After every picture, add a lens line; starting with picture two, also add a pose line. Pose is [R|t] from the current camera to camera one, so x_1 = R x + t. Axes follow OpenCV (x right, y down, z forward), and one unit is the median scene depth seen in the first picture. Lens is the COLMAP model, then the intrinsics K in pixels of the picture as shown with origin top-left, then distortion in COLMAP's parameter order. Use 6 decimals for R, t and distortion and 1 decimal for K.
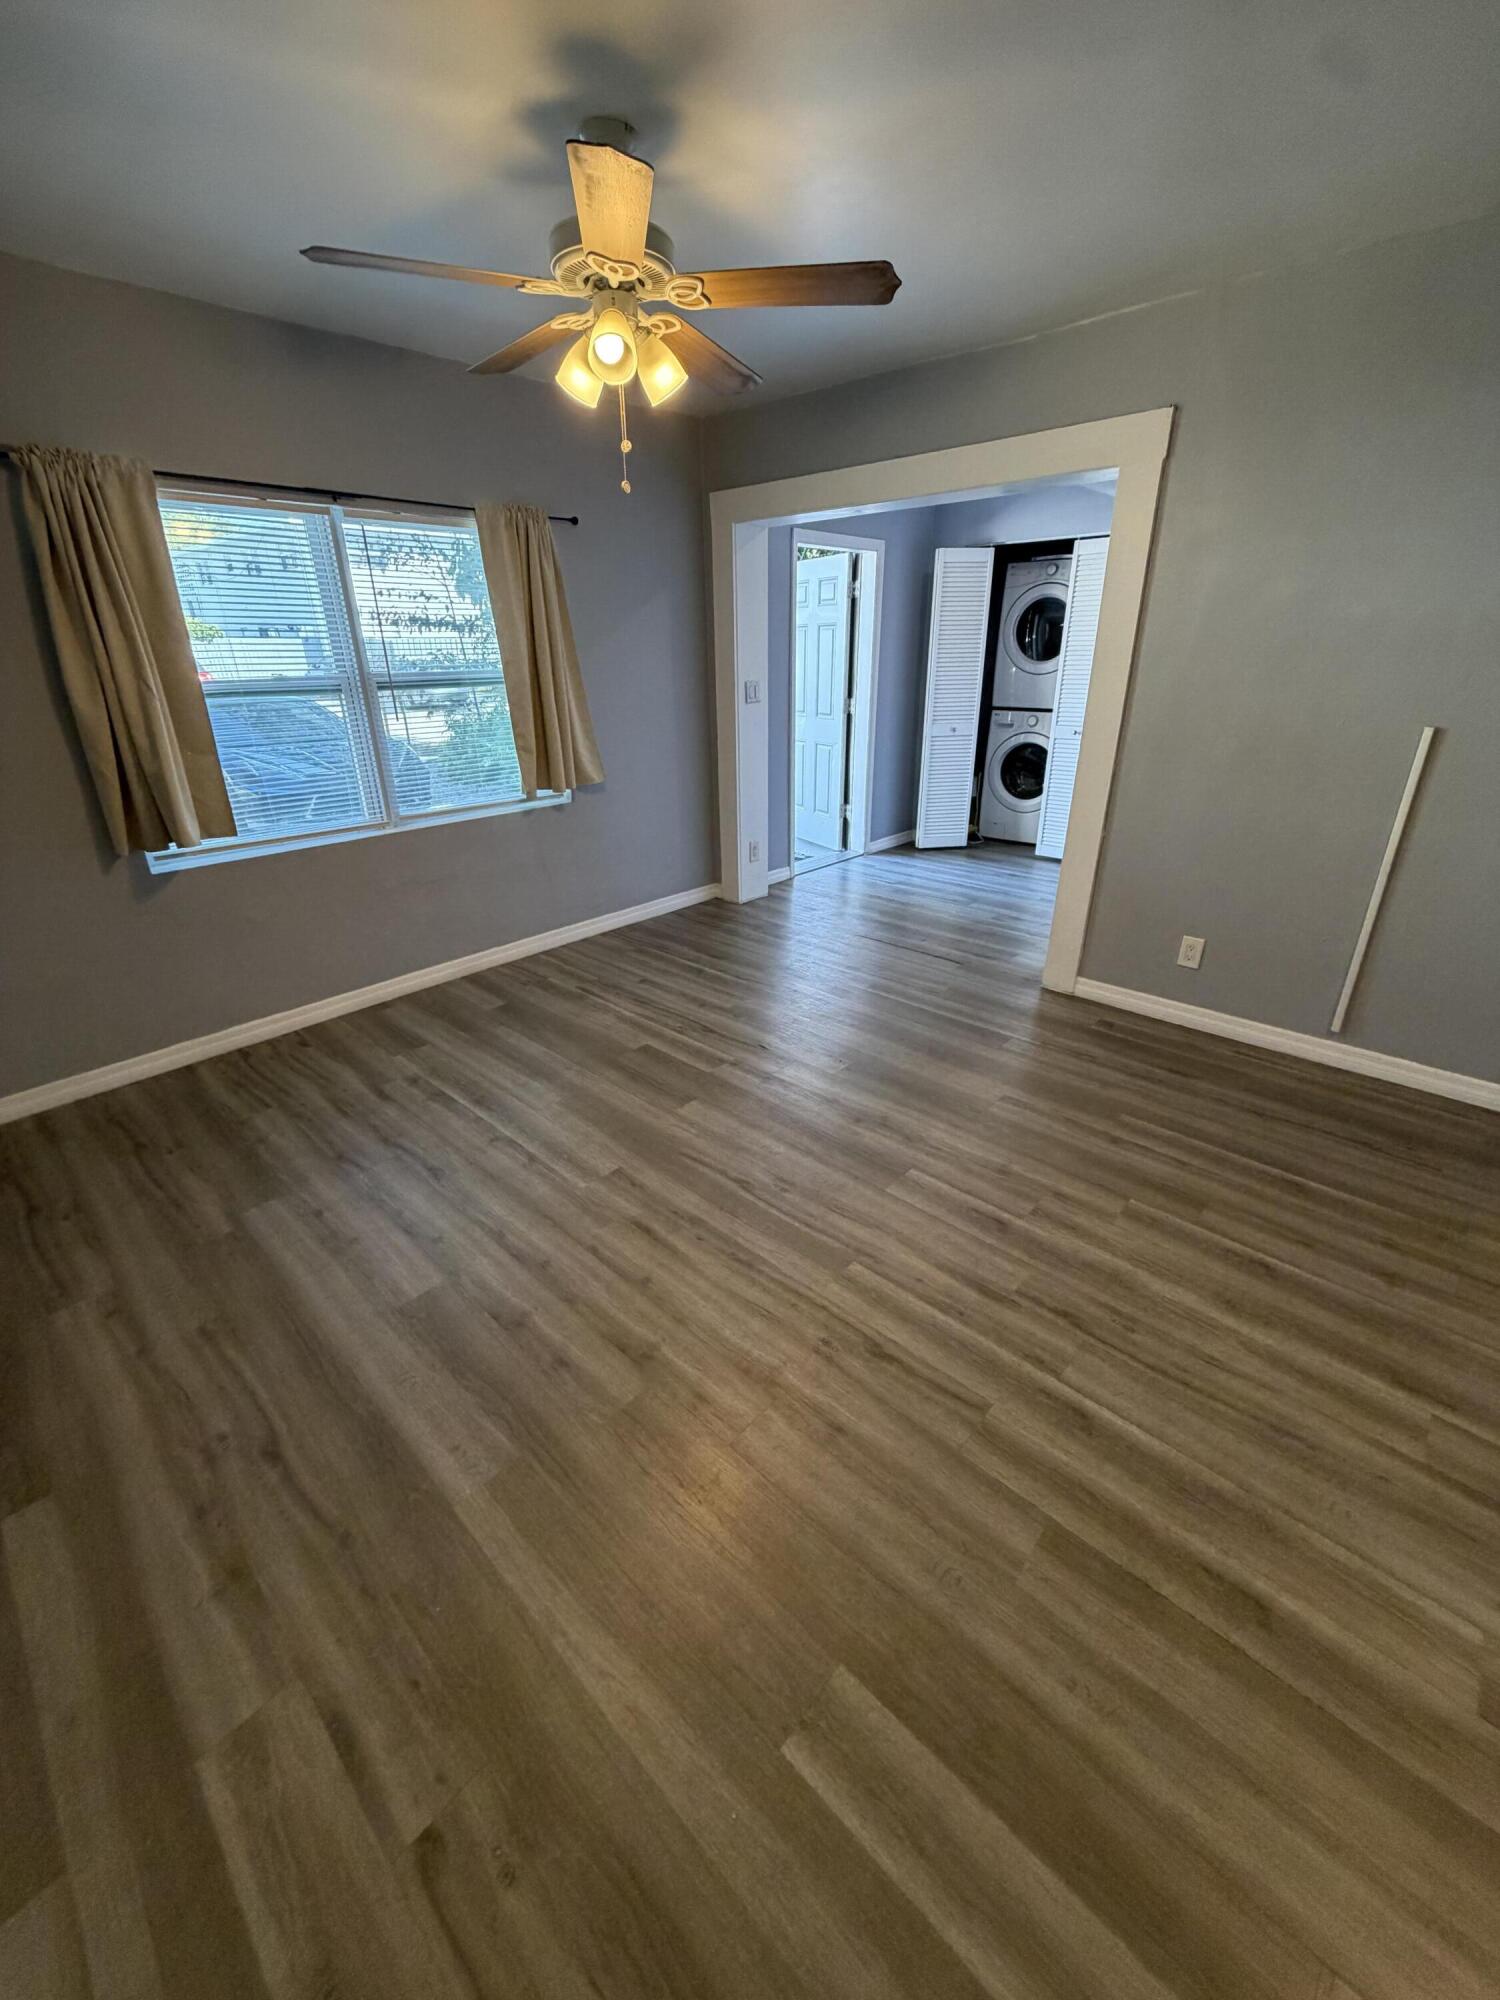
lens RADIAL K [[797.9, 0, 749.9], [0, 797.9, 996.3], [0, 0, 1]] dist [0.001116, 0.000002]
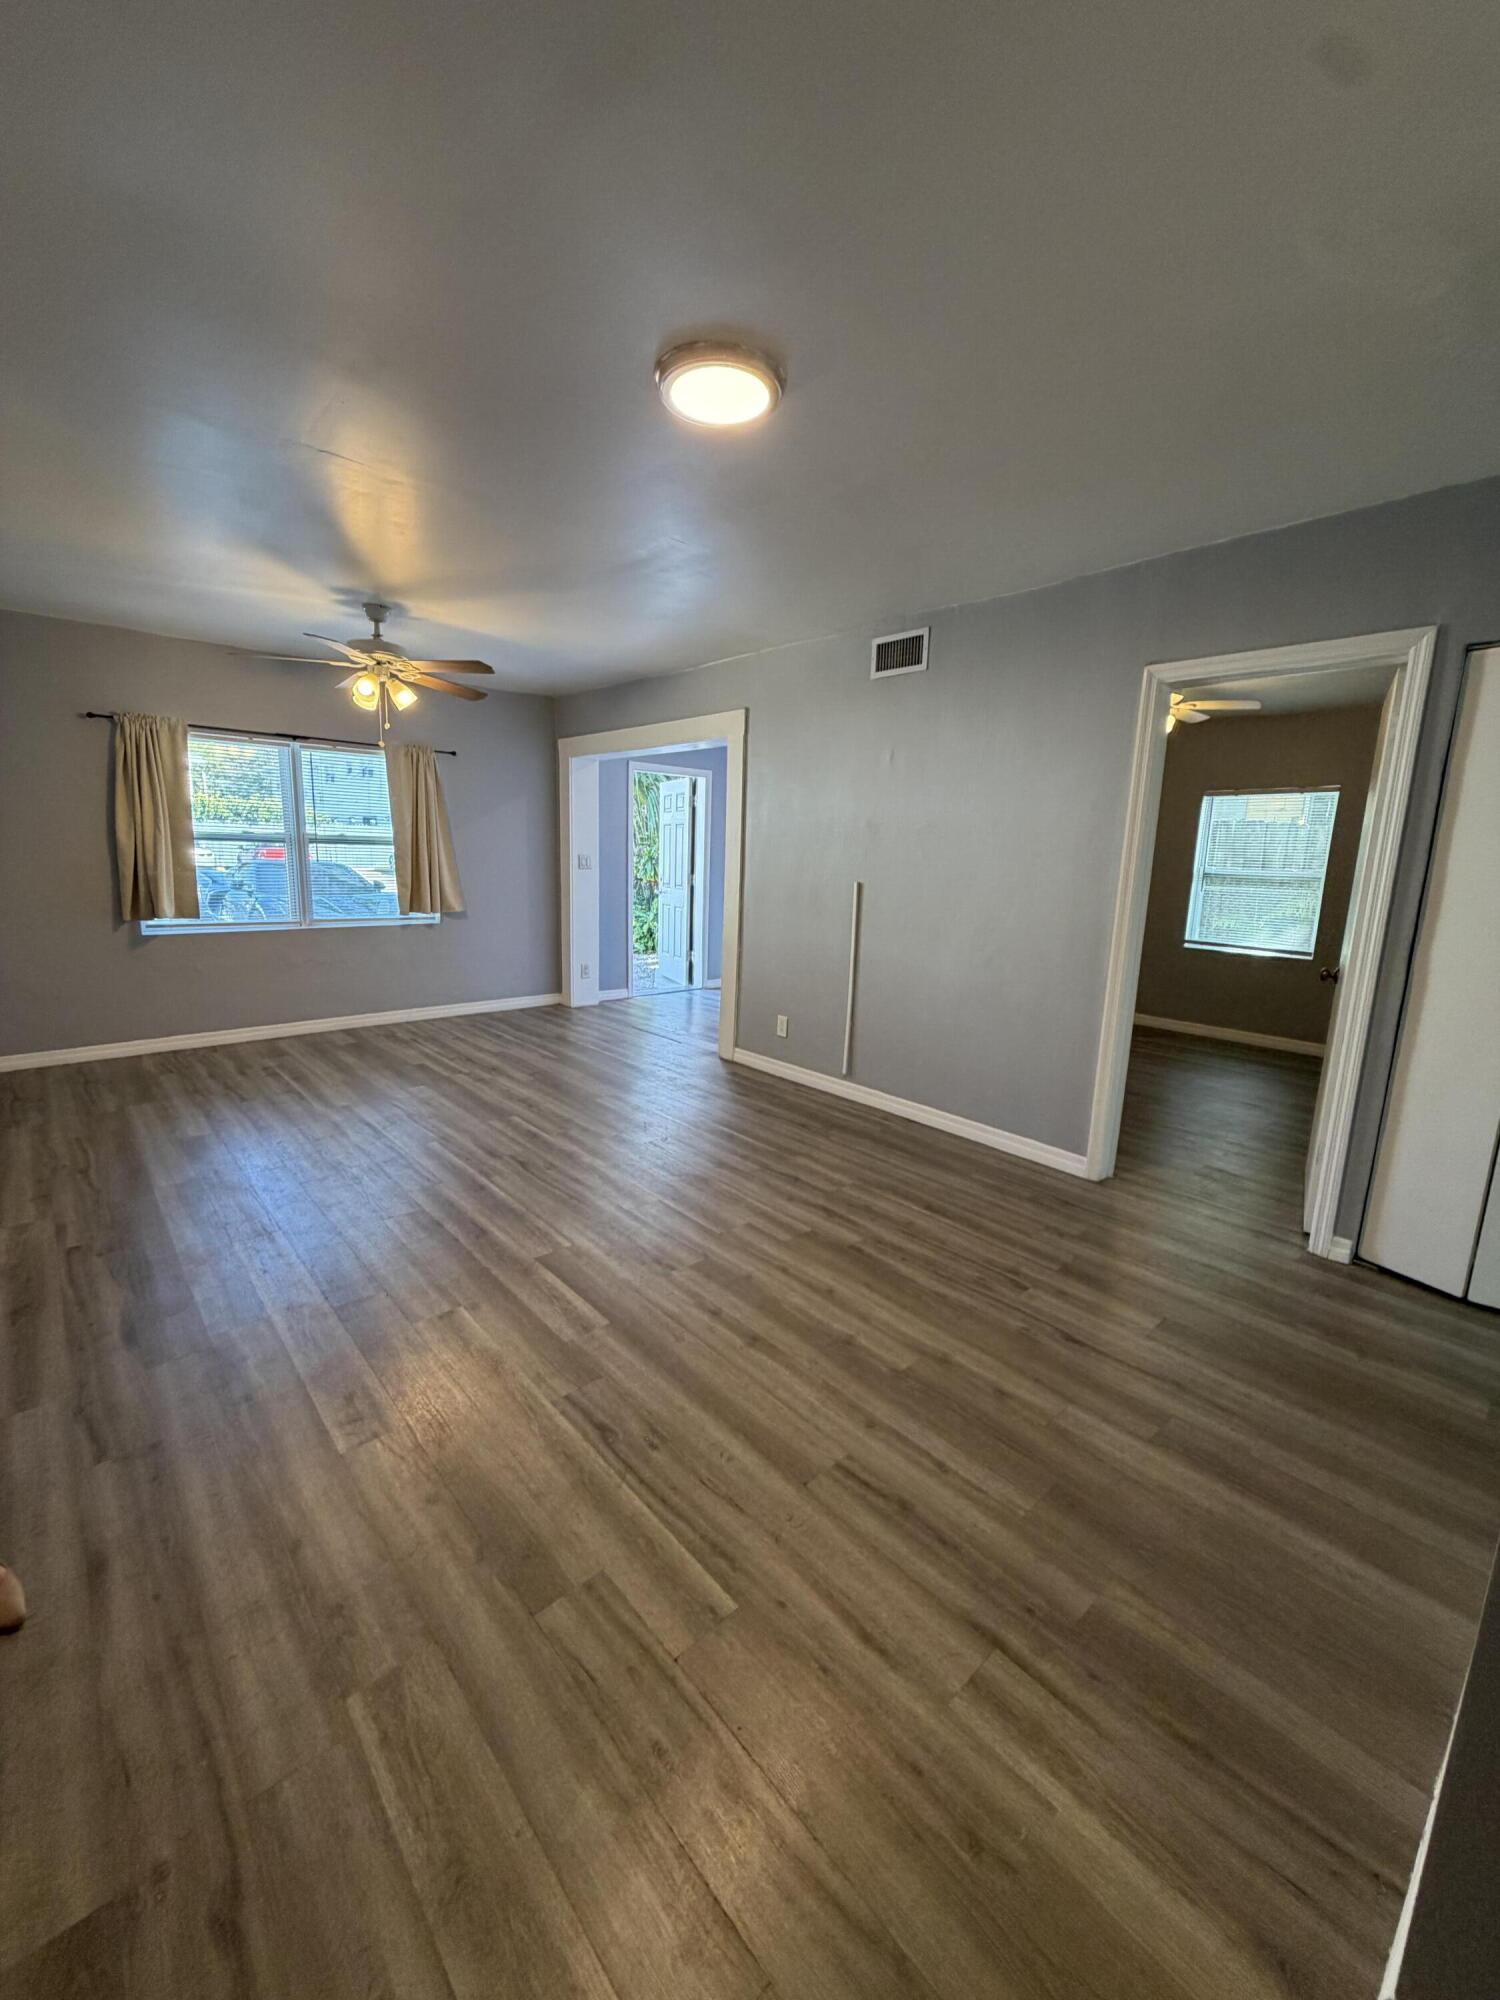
lens RADIAL K [[797.9, 0, 748.9], [0, 797.9, 998.2], [0, 0, 1]] dist [0.001116, 0.000002]
pose [[0.995343, 0.057904, -0.077064, 0.634431], [-0.074129, 0.970841, -0.227976, 0.254010], [0.061616, 0.232628, 0.970612, -0.503870]]
